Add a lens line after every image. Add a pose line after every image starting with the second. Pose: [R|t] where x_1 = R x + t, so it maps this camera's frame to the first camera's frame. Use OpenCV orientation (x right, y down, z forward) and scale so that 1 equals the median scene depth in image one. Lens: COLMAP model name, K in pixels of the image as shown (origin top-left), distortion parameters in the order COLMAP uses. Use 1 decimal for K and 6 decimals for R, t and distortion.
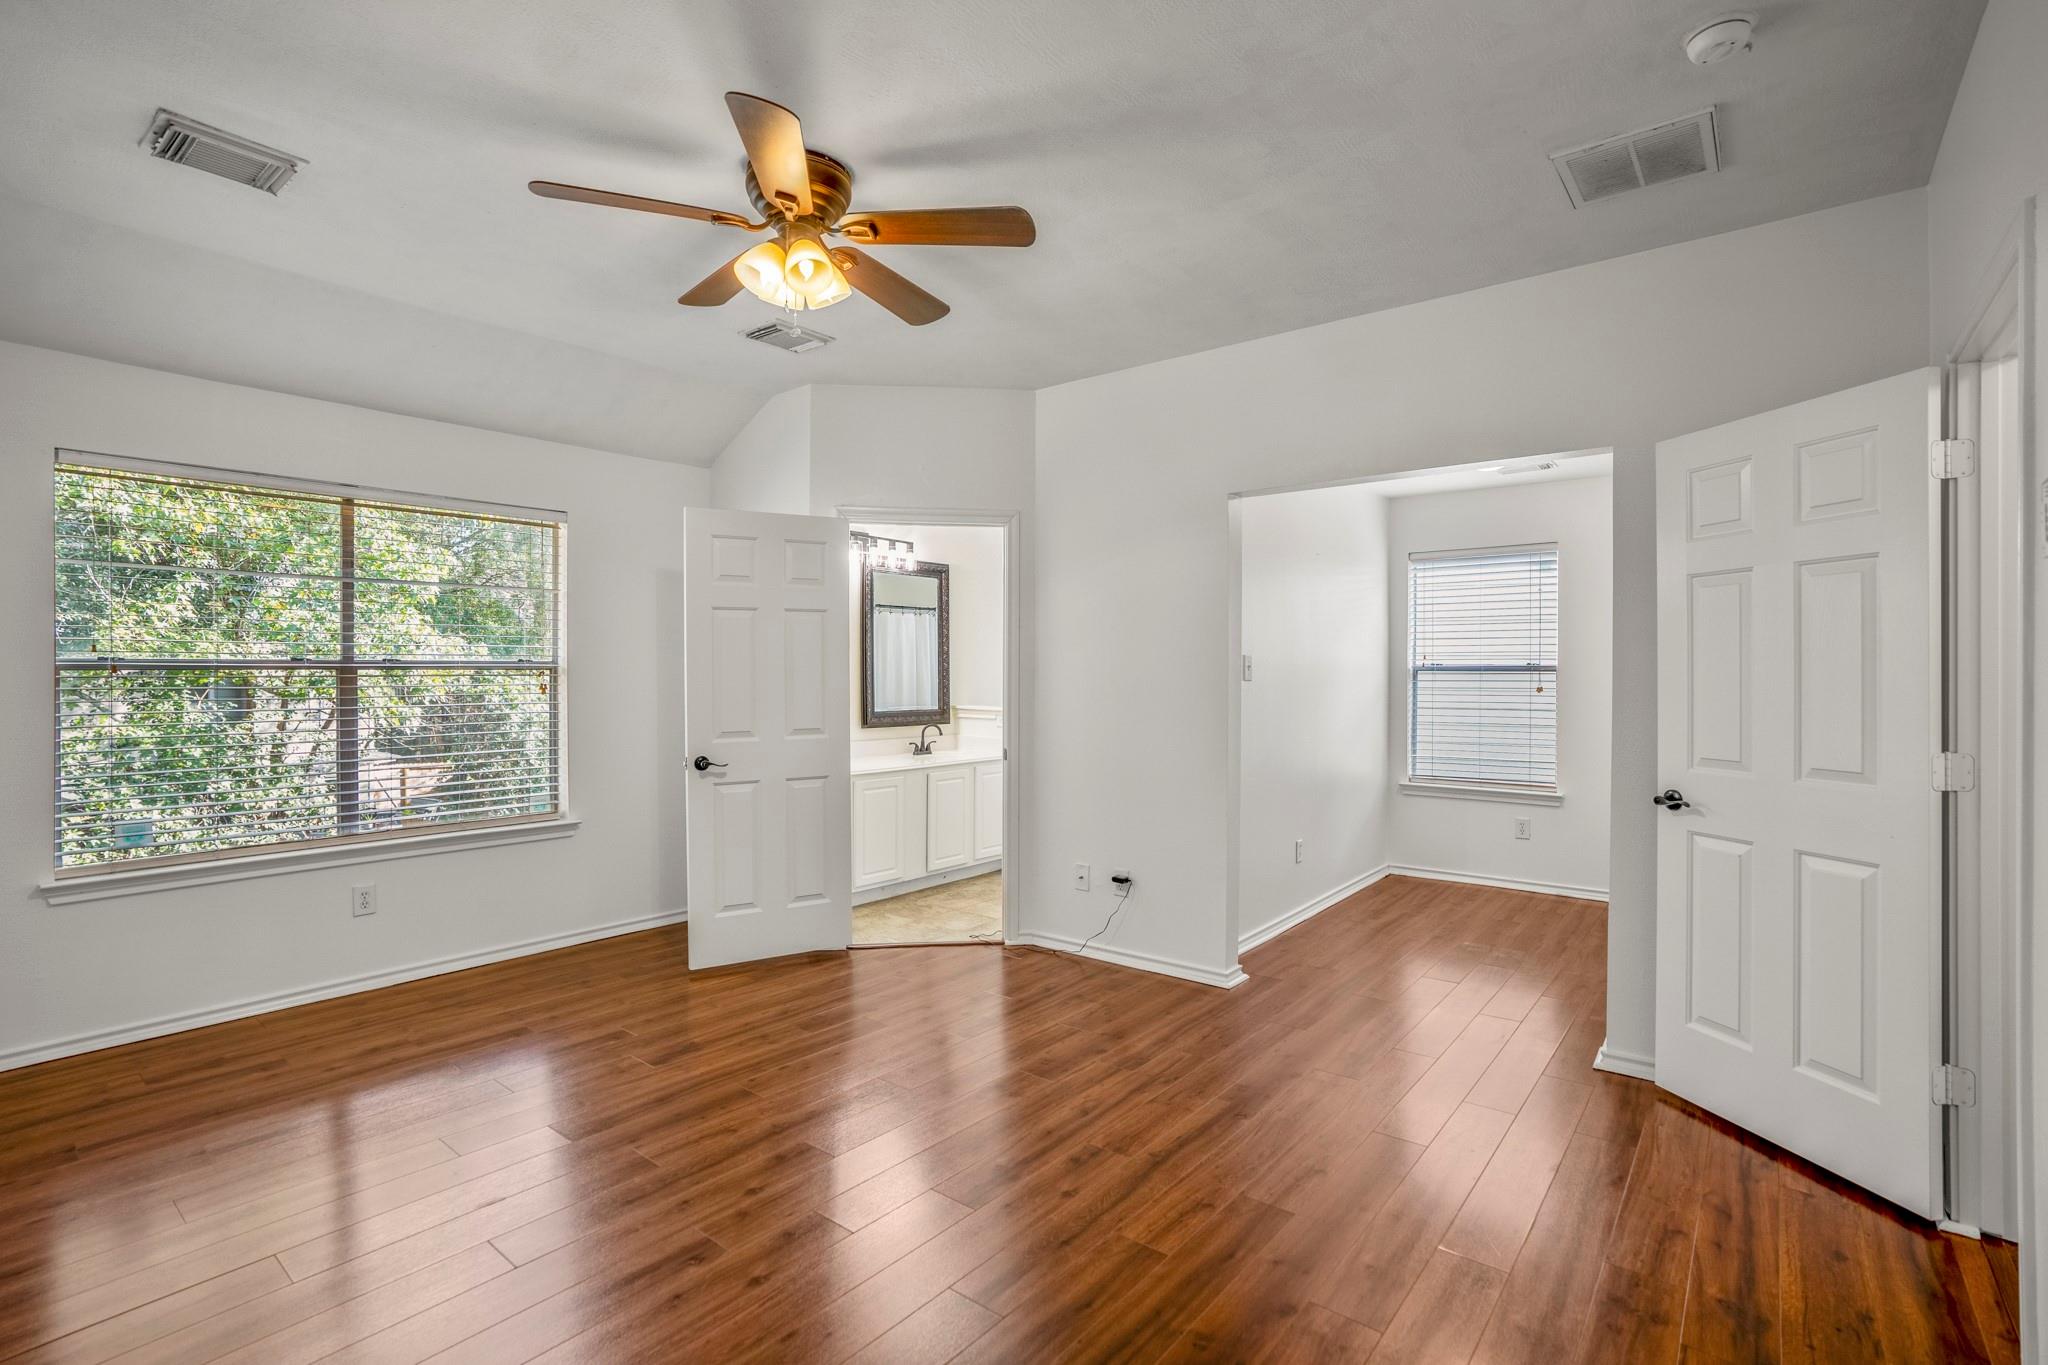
lens RADIAL K [[974.0, 0, 1019.0], [0, 974.0, 665.5], [0, 0, 1]] dist [-0.067252, 0.027846]
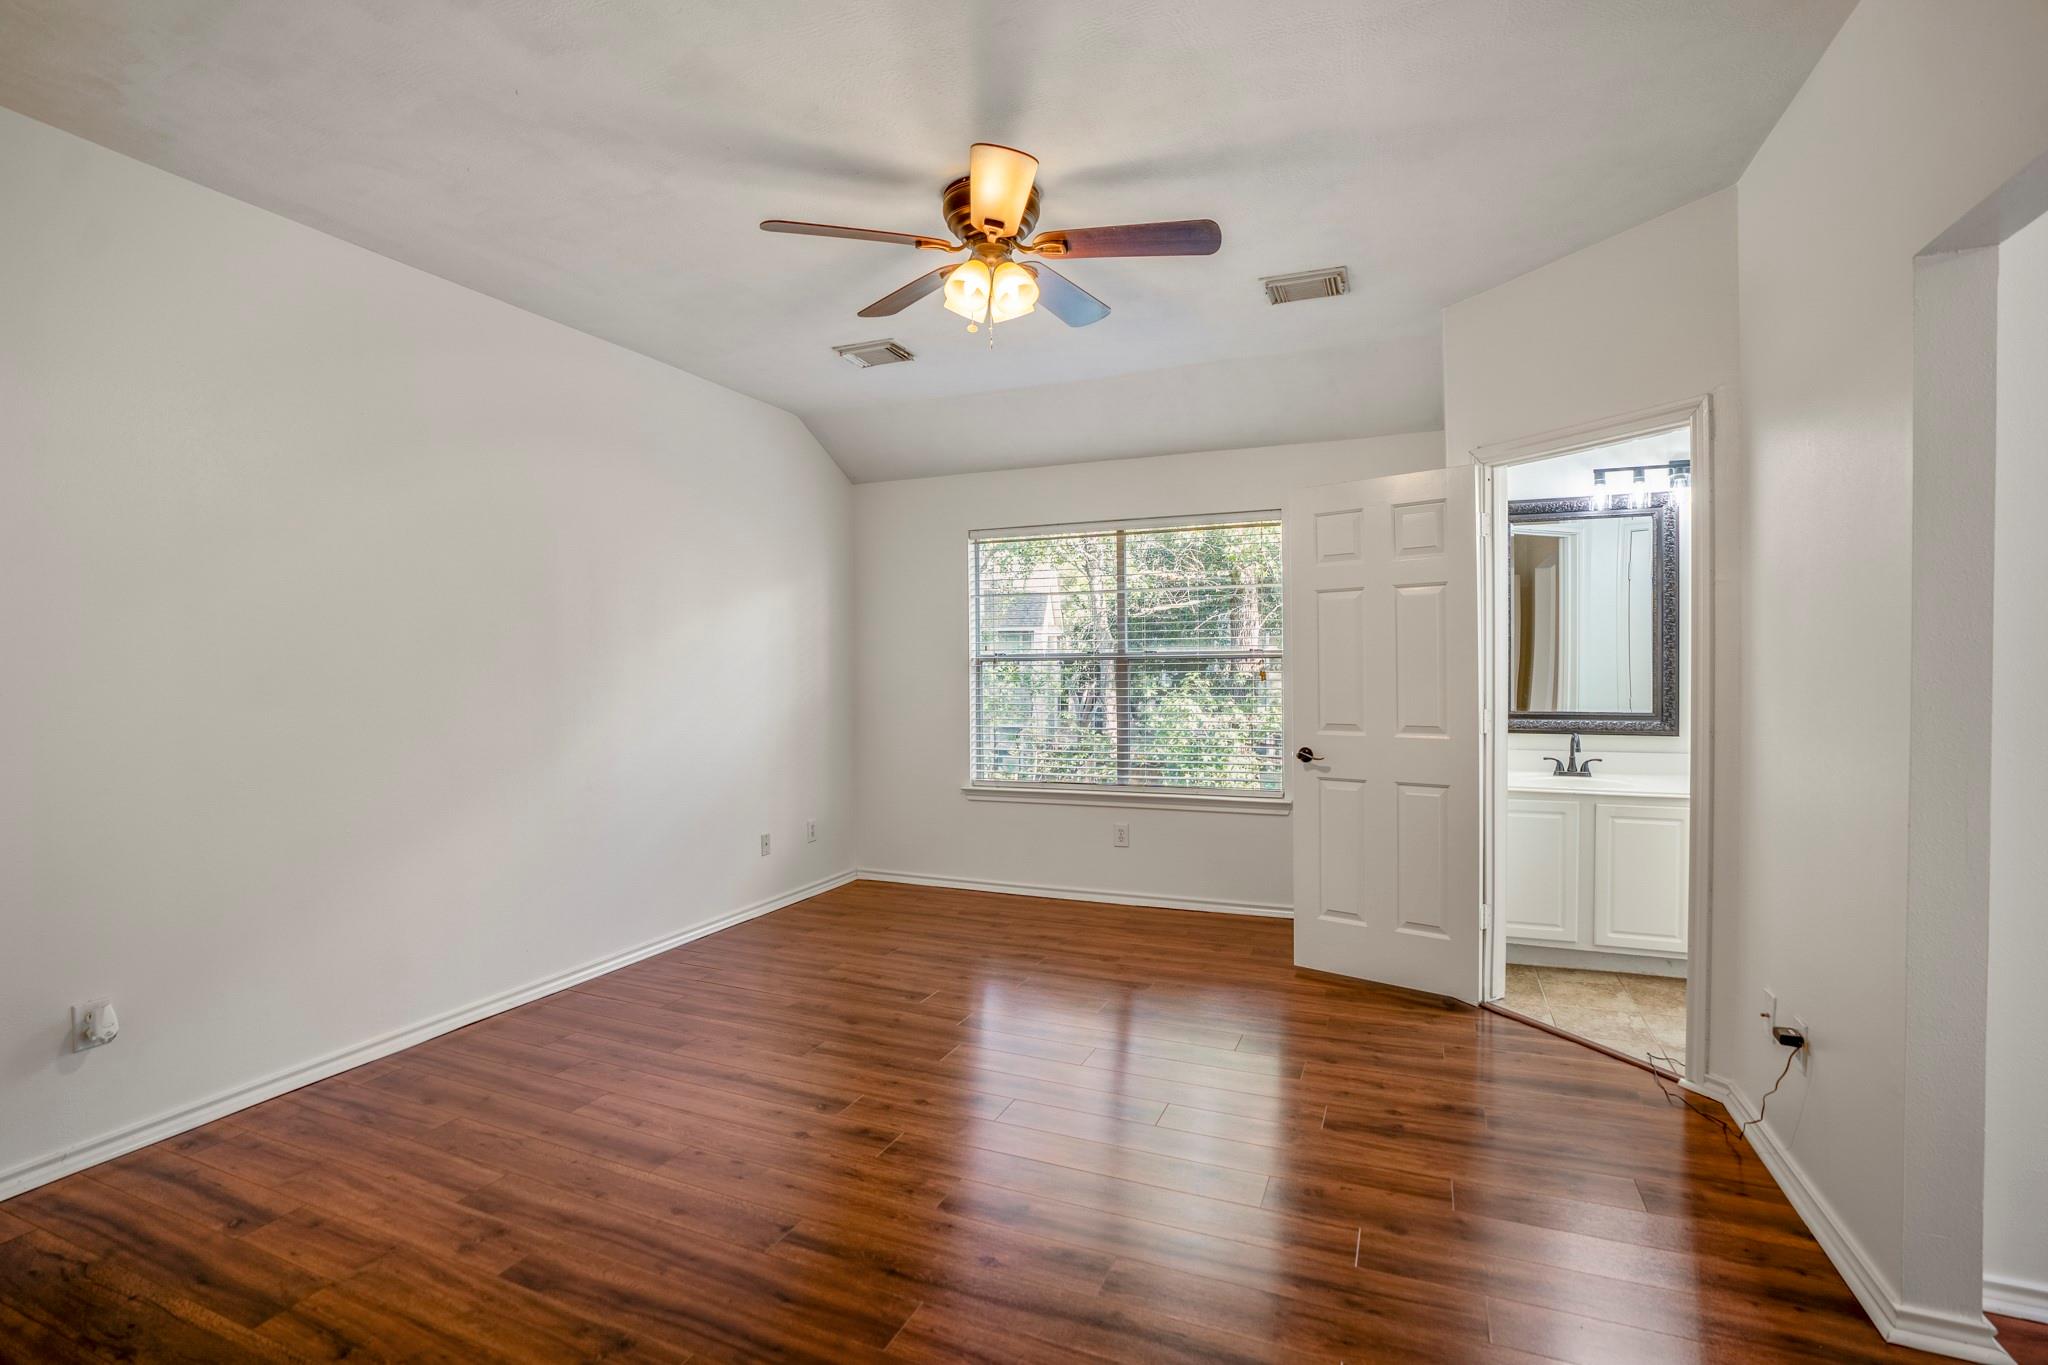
lens RADIAL K [[974.0, 0, 1019.0], [0, 974.0, 665.5], [0, 0, 1]] dist [-0.067252, 0.027846]
pose [[0.263778, 0.003191, -0.964578, 0.558365], [0.011182, 0.999917, 0.006365, 0.002514], [0.964519, -0.012464, 0.263721, 0.501390]]
